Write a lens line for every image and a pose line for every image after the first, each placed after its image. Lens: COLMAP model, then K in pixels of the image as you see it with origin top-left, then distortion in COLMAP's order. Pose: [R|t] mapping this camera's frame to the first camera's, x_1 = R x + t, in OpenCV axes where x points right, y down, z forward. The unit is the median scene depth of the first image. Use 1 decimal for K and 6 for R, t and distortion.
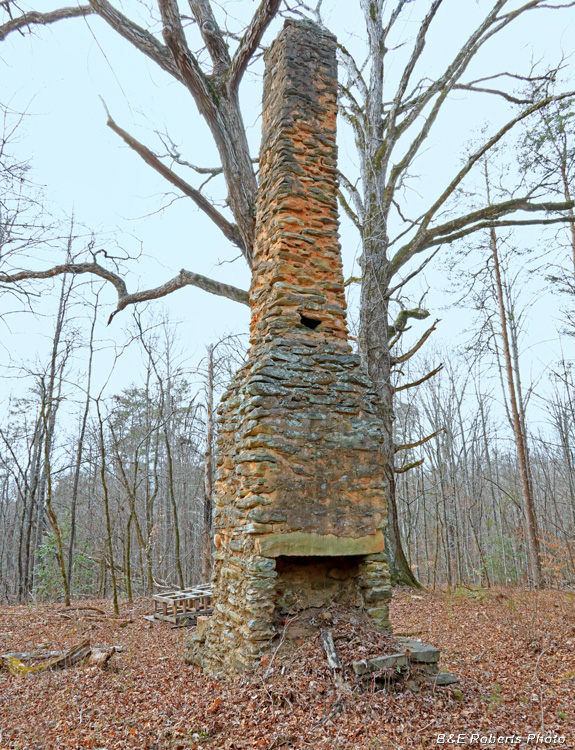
lens RADIAL K [[597.1, 0, 287.7], [0, 597.1, 374.8], [0, 0, 1]] dist [-0.010878, -0.001326]
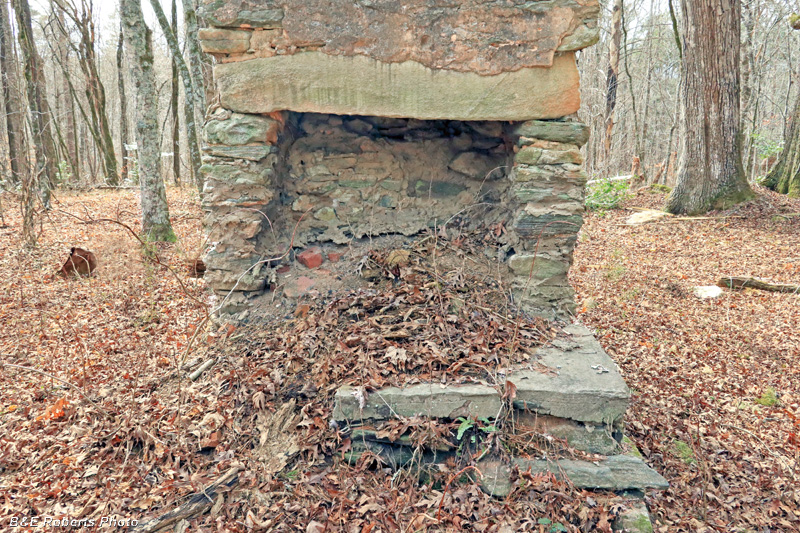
lens RADIAL K [[688.0, 0, 399.9], [0, 688.0, 266.3], [0, 0, 1]] dist [-0.032796, -0.000309]
pose [[0.885210, 0.134367, -0.445363, 0.277115], [0.082657, 0.896711, 0.434830, 0.194045], [0.457789, -0.421729, 0.782671, 0.601628]]
